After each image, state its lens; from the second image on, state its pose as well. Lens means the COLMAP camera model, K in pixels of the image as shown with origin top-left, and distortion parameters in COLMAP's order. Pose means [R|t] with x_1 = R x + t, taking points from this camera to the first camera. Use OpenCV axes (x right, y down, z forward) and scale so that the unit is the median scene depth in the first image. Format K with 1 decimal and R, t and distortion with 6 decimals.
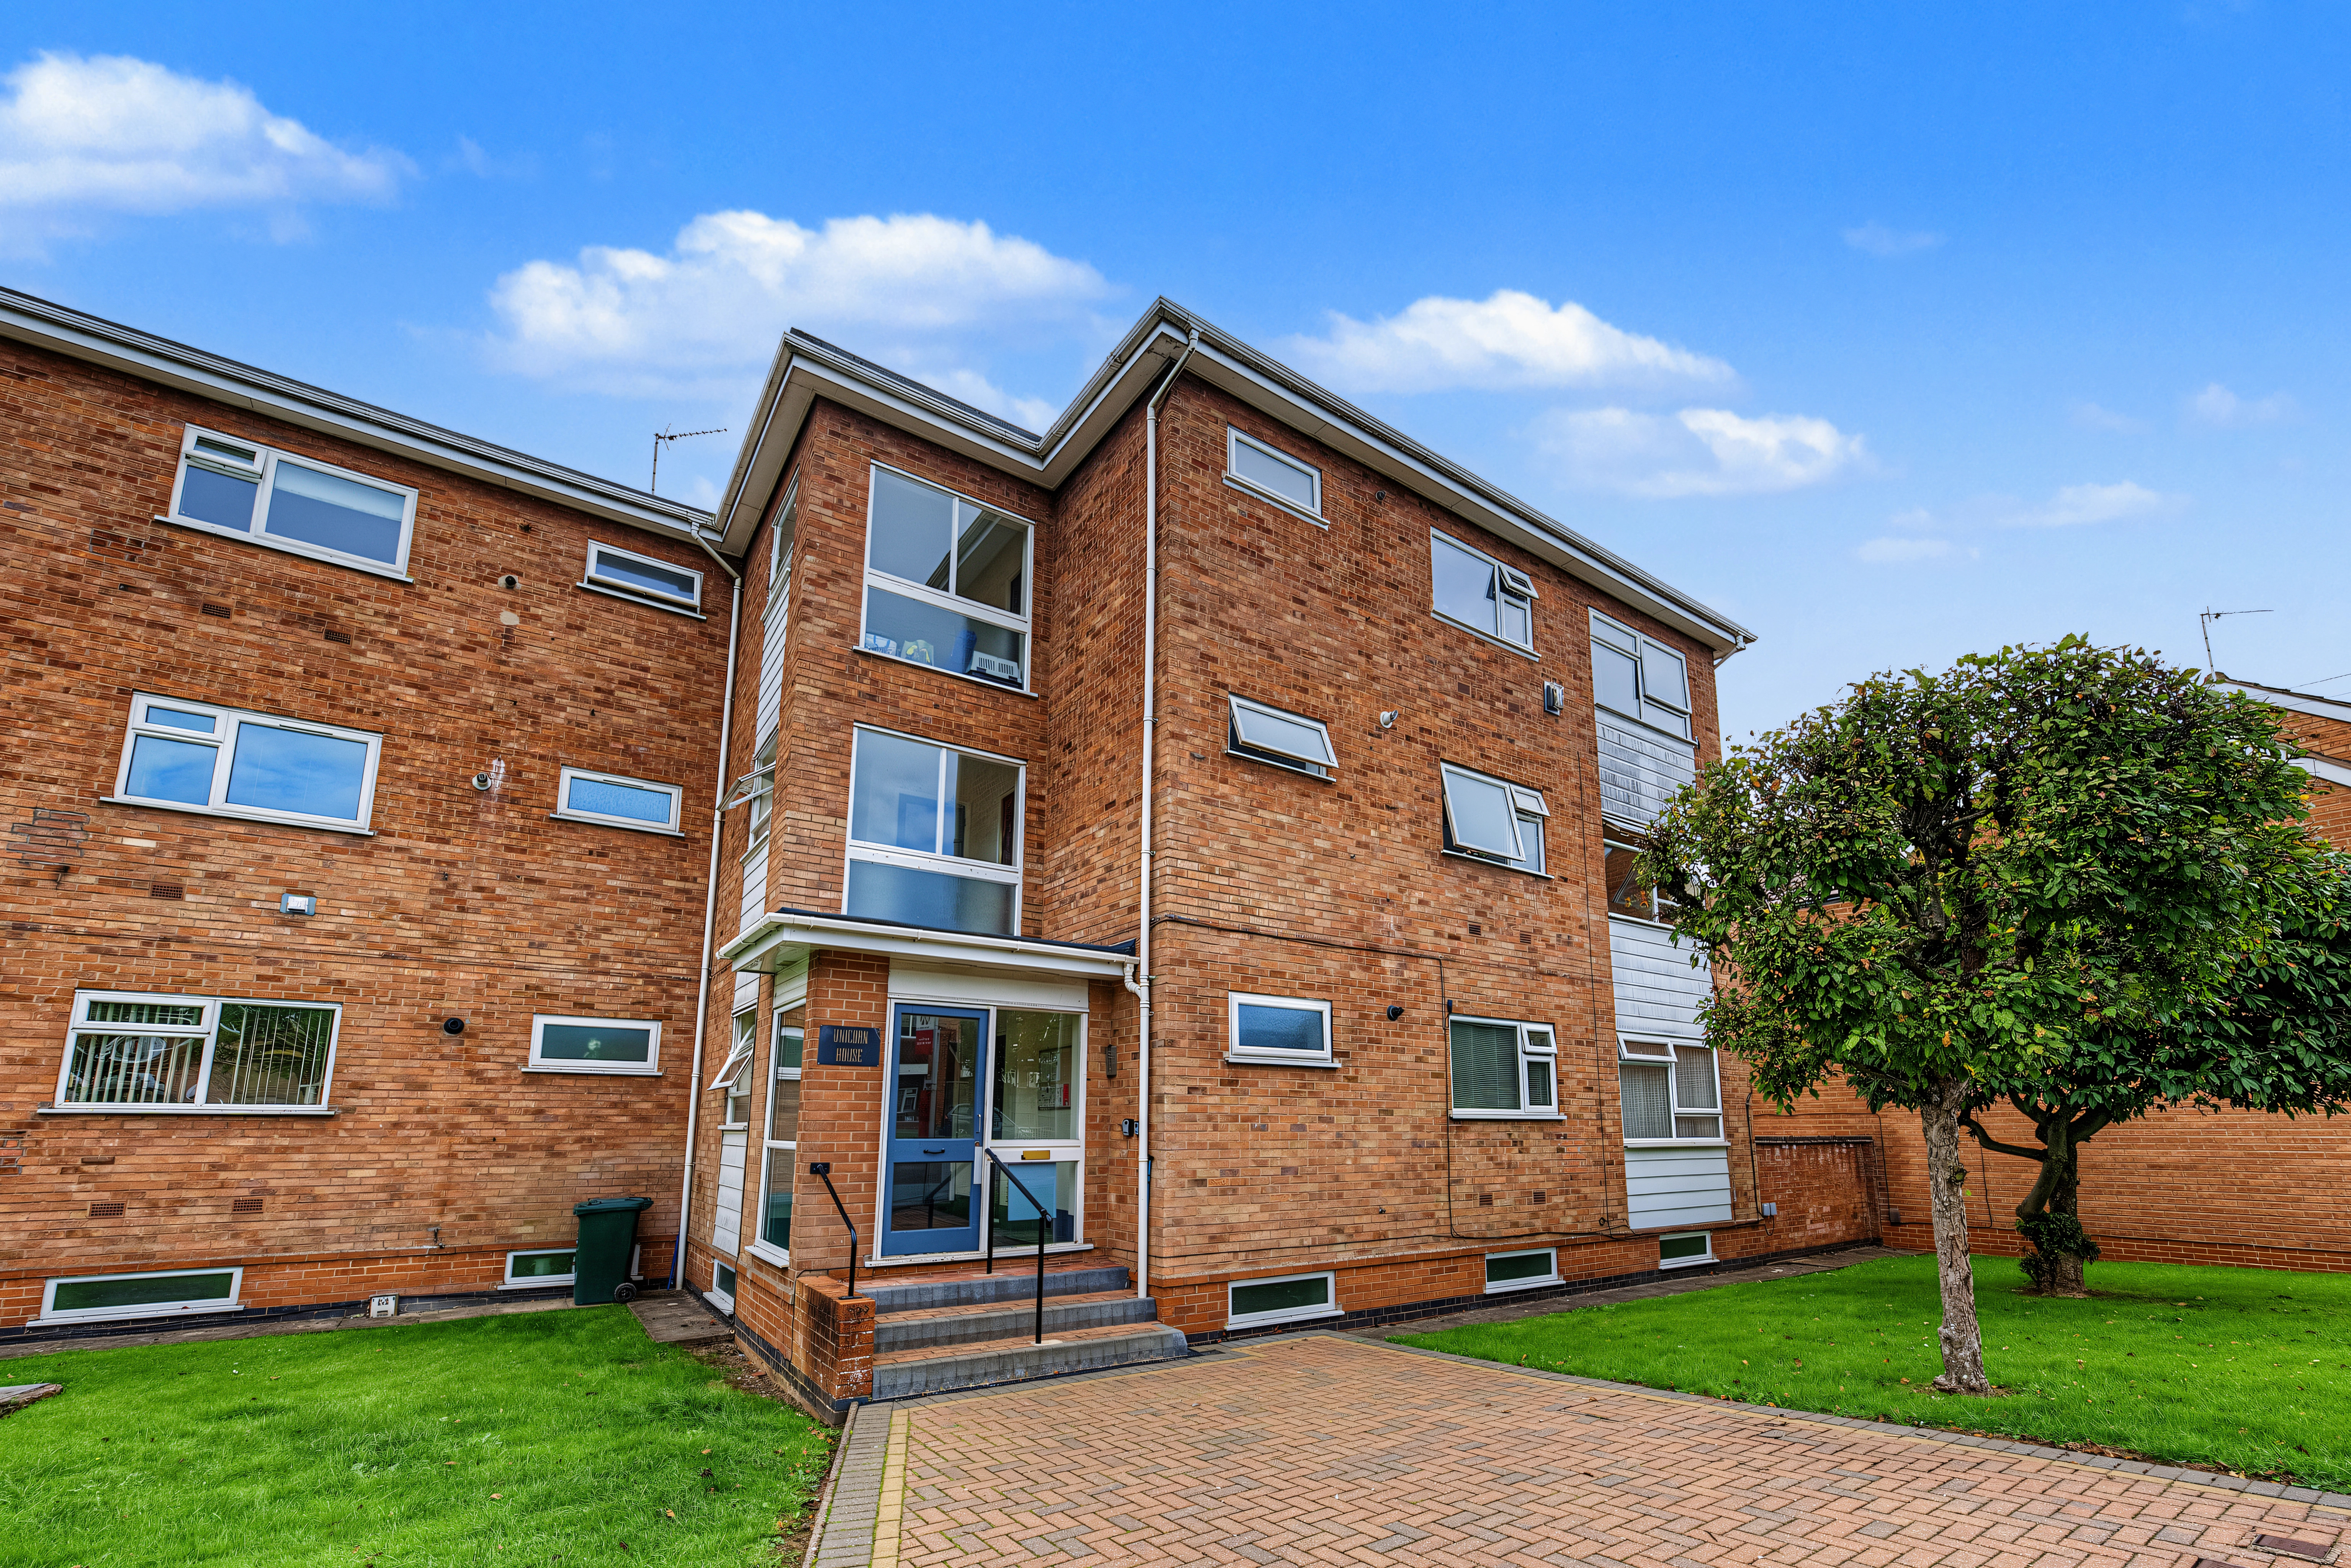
lens RADIAL K [[933.5, 0, 1175.5], [0, 933.5, 784.0], [0, 0, 1]] dist [0.000247, 0.000447]
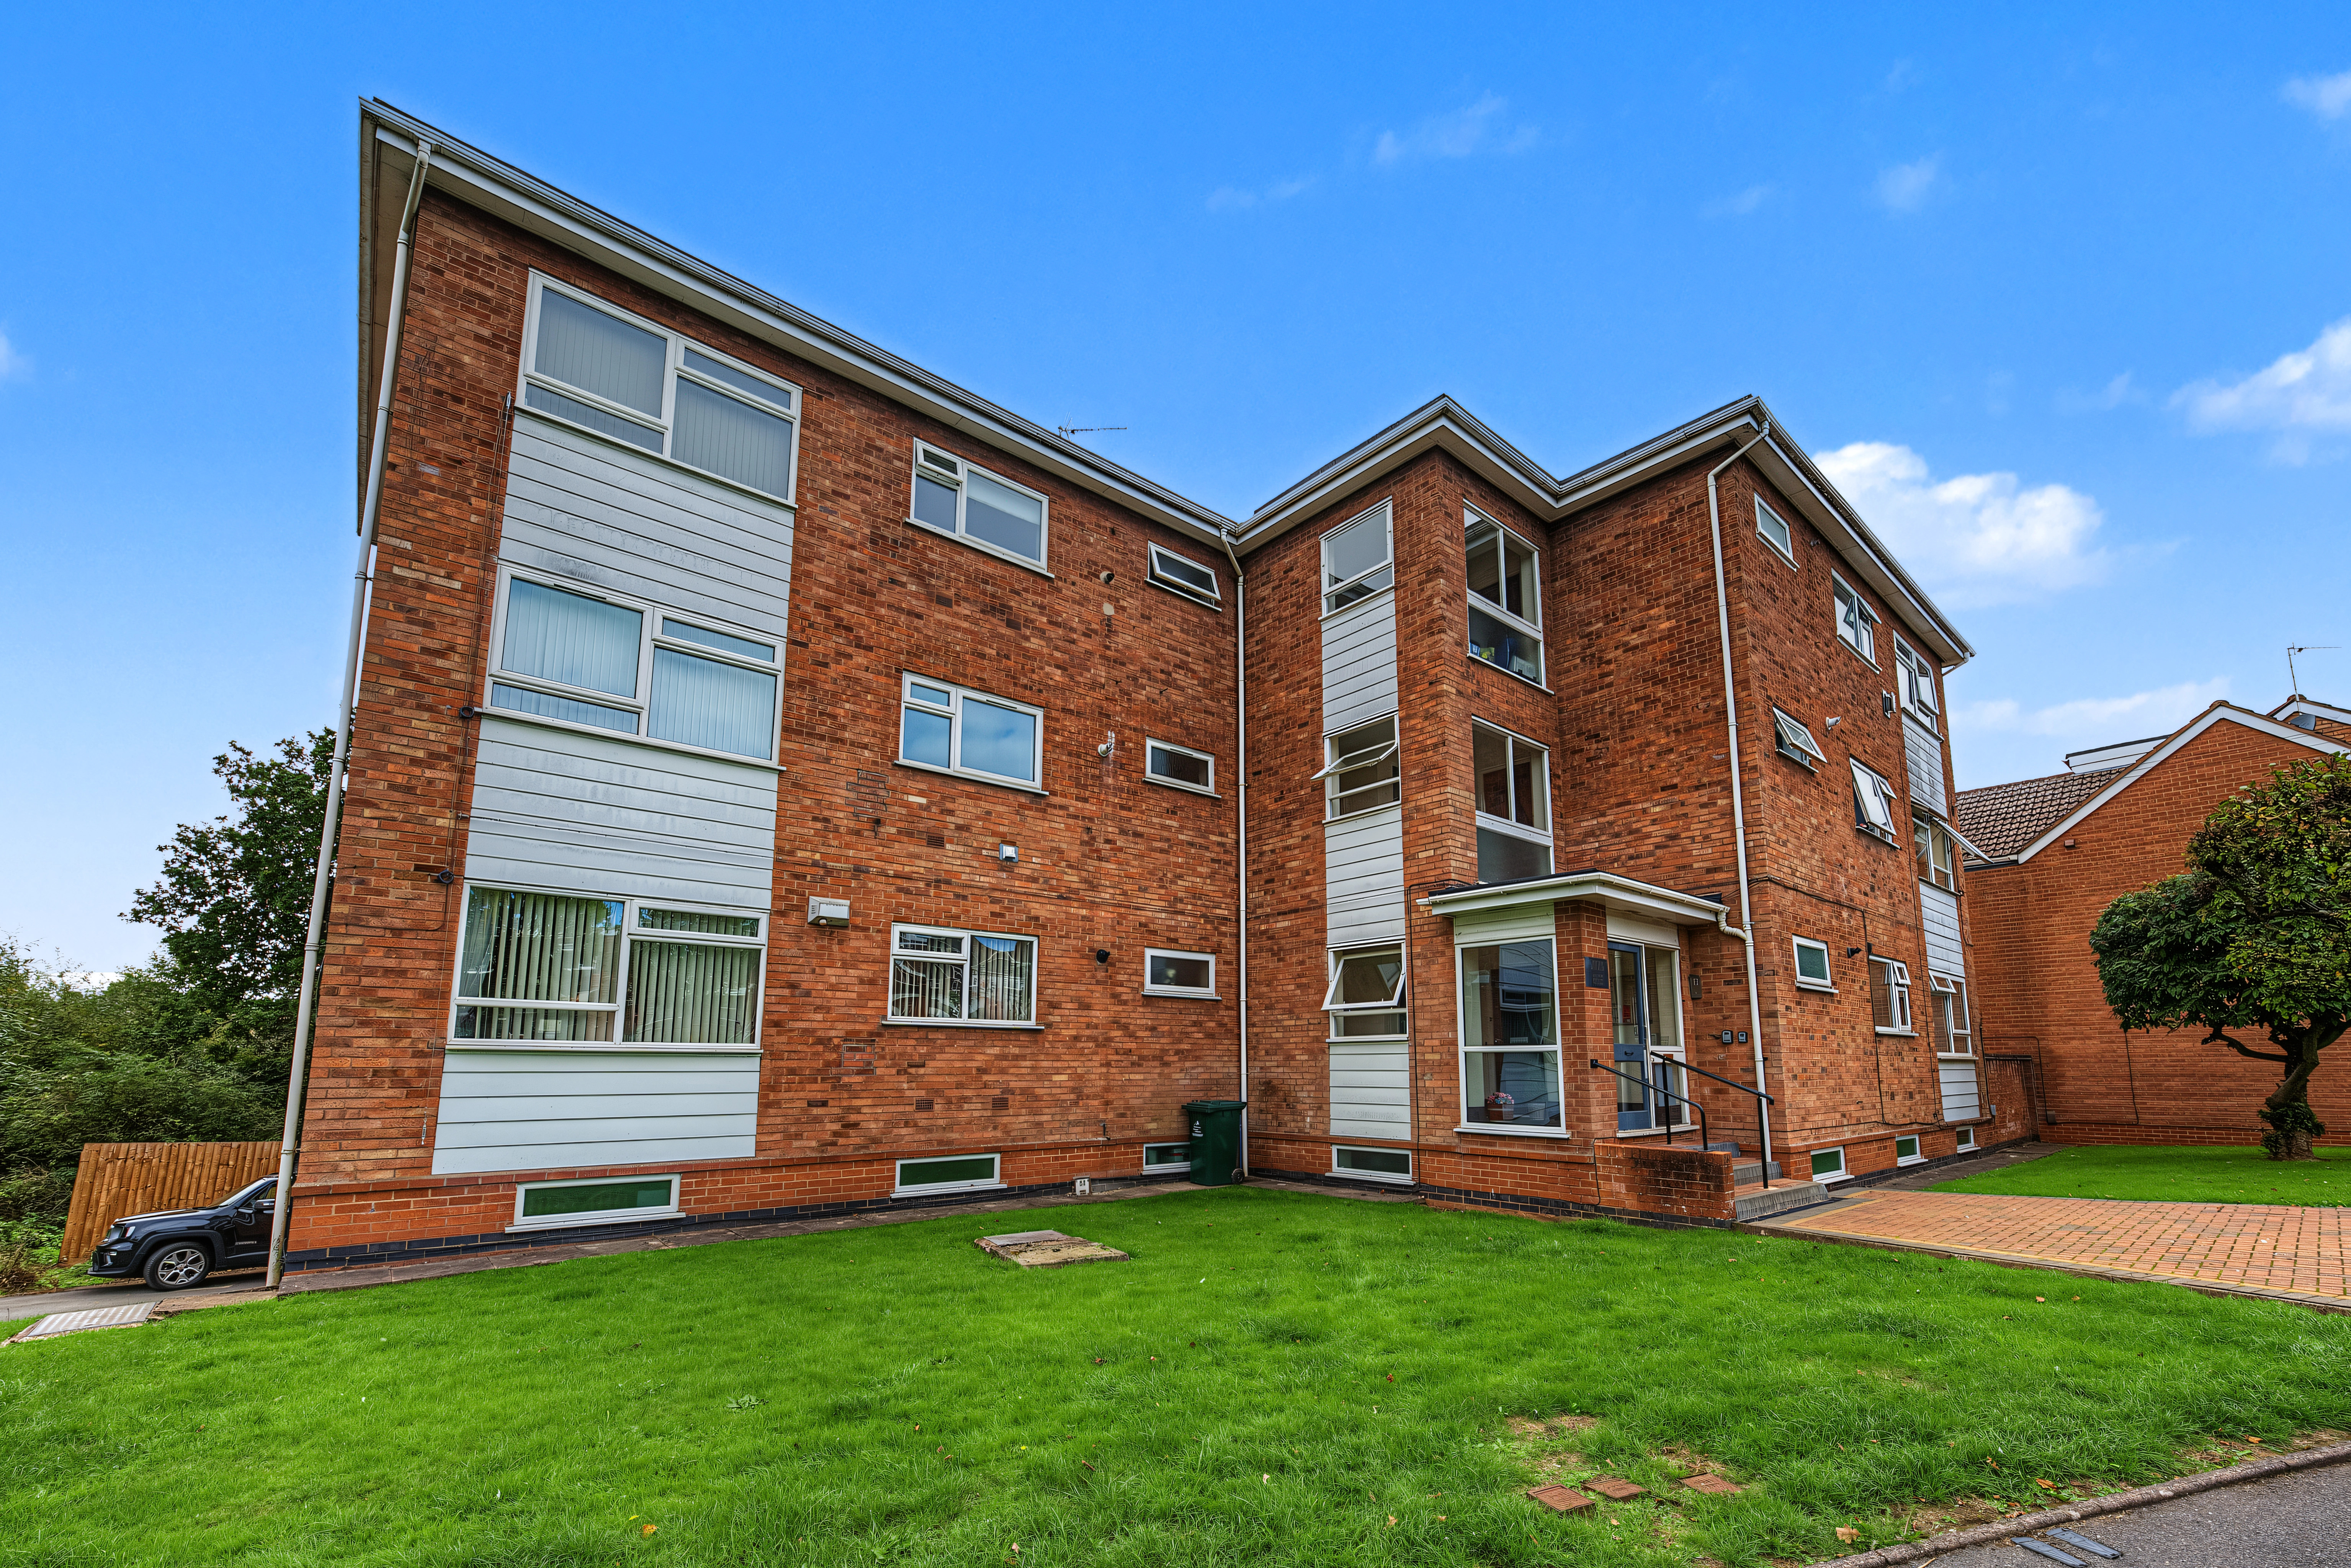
lens RADIAL K [[925.2, 0, 1178.6], [0, 925.2, 747.0], [0, 0, 1]] dist [0.001316, 0.000028]
pose [[0.994835, 0.030213, 0.096901, -0.823548], [-0.032107, 0.999322, 0.018045, -0.032617], [-0.096290, -0.021063, 0.995130, -0.182204]]
